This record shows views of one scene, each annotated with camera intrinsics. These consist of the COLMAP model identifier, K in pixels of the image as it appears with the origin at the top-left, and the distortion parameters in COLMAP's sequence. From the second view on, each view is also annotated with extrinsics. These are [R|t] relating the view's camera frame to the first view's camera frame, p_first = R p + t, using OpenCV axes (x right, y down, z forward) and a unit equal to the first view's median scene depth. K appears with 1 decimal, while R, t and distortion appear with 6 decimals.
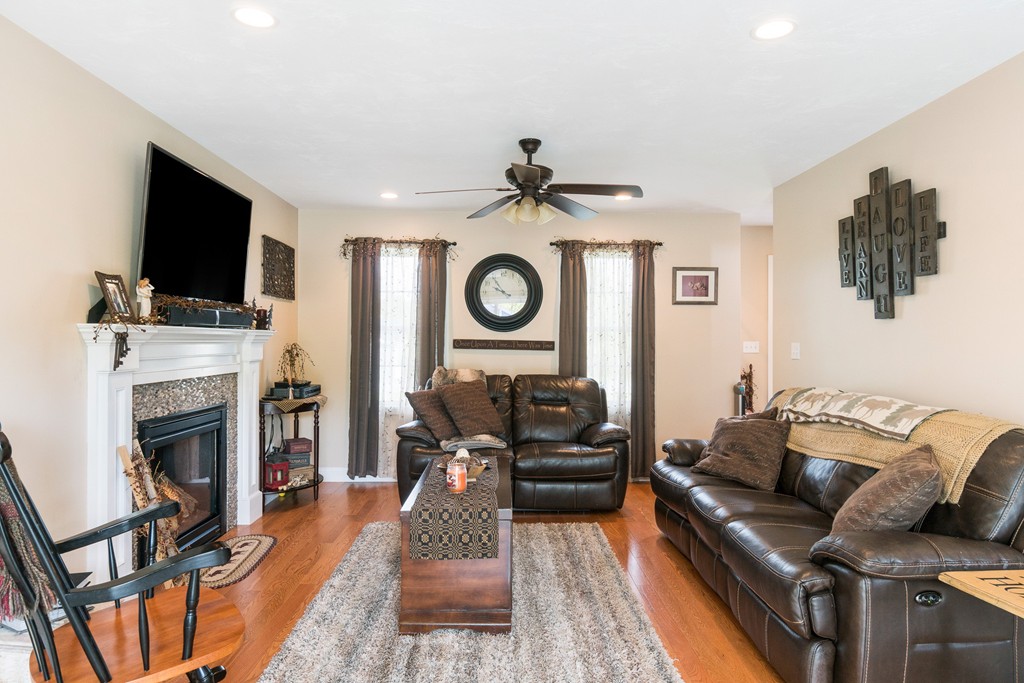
lens RADIAL K [[636.4, 0, 516.6], [0, 636.4, 337.6], [0, 0, 1]] dist [-0.005754, 0.003049]
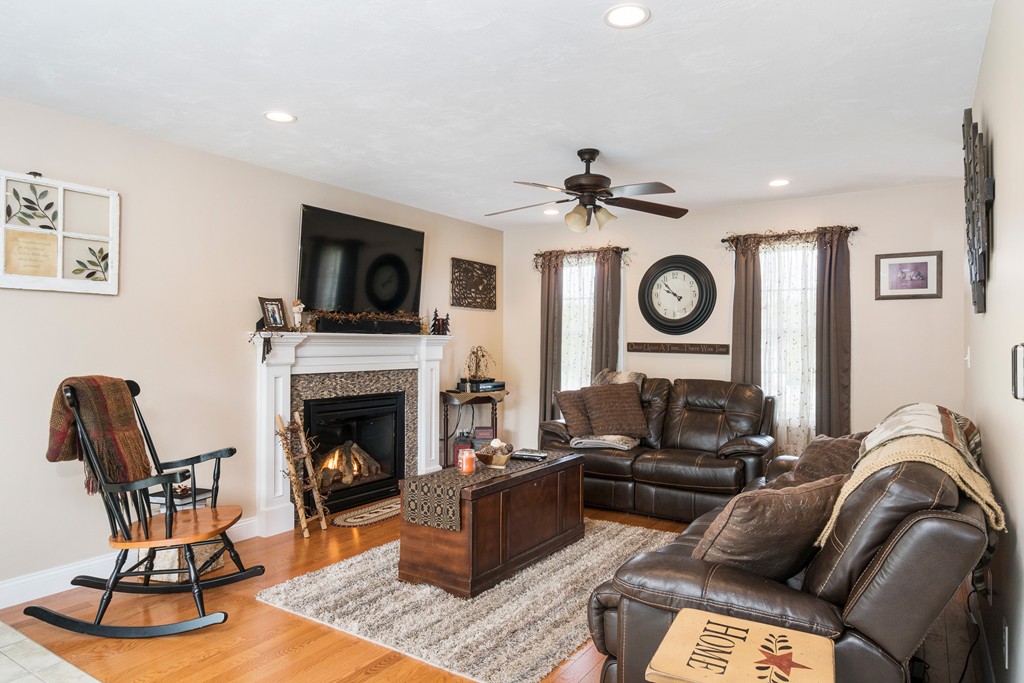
lens RADIAL K [[636.4, 0, 508.4], [0, 636.4, 338.7], [0, 0, 1]] dist [-0.005754, 0.003049]
pose [[0.818110, -0.005403, -0.575037, 0.360810], [0.001942, 0.999976, -0.006633, 0.002933], [0.575059, 0.004310, 0.818101, 0.055514]]
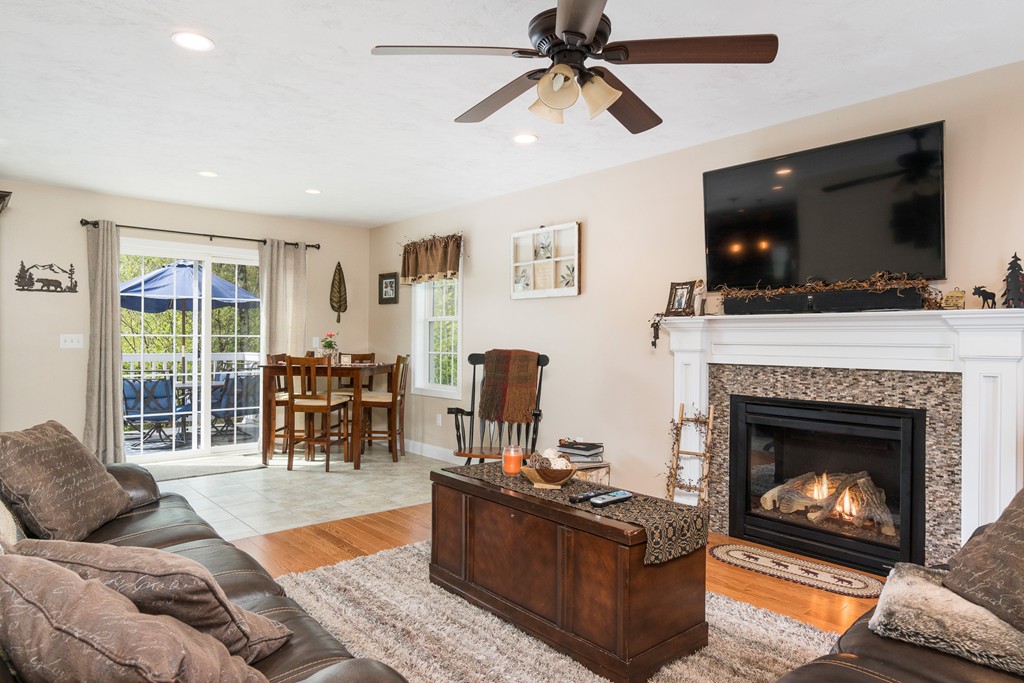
lens RADIAL K [[636.4, 0, 511.1], [0, 636.4, 340.6], [0, 0, 1]] dist [-0.005754, 0.003049]
pose [[-0.783348, -0.002818, -0.621577, 0.299763], [-0.004176, 0.999991, 0.000730, 0.017458], [0.621569, 0.003168, -0.783353, 1.016891]]
